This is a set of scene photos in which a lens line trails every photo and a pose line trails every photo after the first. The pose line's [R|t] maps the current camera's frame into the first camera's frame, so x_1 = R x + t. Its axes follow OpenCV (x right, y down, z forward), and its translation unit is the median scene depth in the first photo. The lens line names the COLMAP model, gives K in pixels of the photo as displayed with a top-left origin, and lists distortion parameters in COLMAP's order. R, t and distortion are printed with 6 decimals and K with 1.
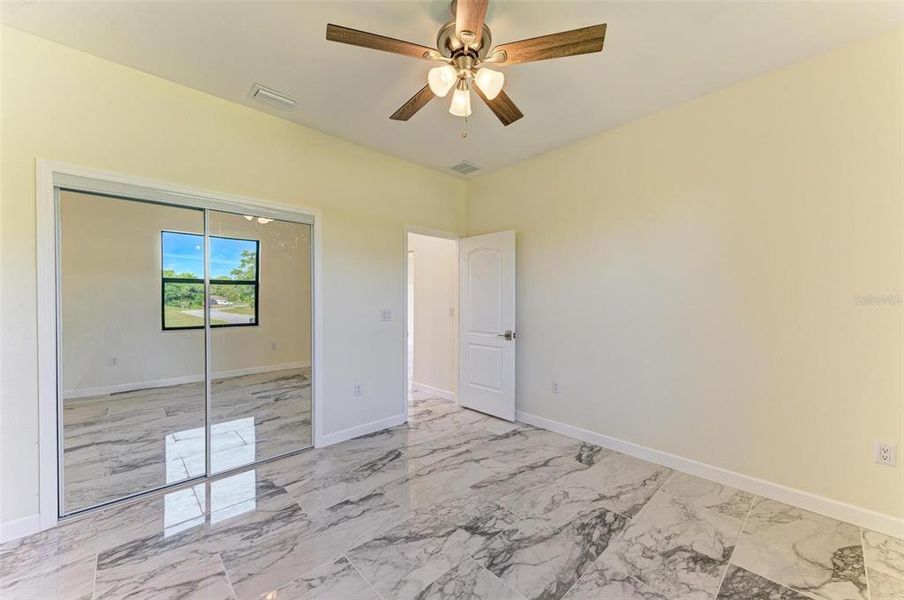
lens RADIAL K [[352.3, 0, 453.2], [0, 352.3, 303.2], [0, 0, 1]] dist [0.015756, -0.000303]
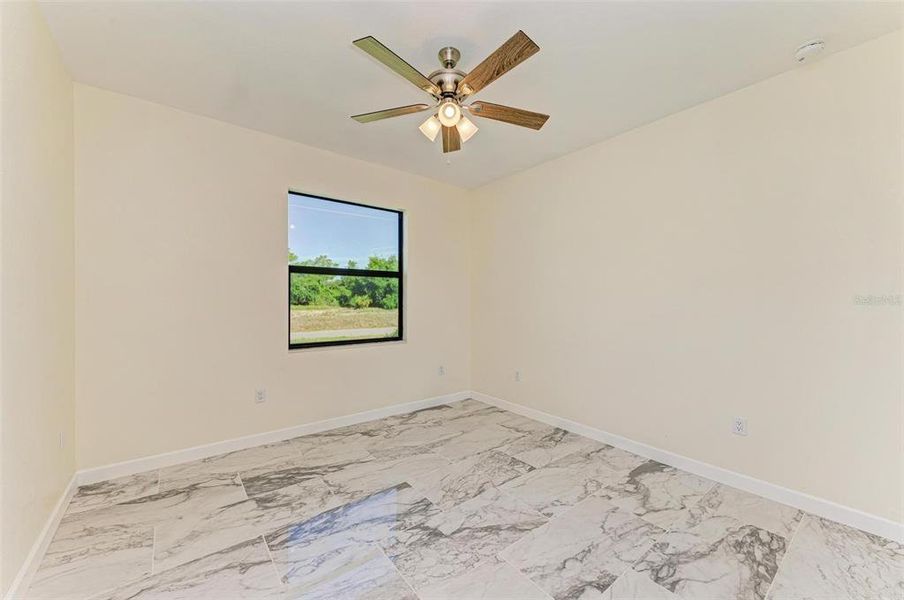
lens RADIAL K [[352.3, 0, 453.2], [0, 352.3, 303.2], [0, 0, 1]] dist [0.015756, -0.000303]
pose [[-0.996697, -0.004385, 0.081090, -0.076167], [-0.003183, 0.999883, 0.014939, -0.016040], [-0.081146, 0.014631, -0.996595, 2.043583]]
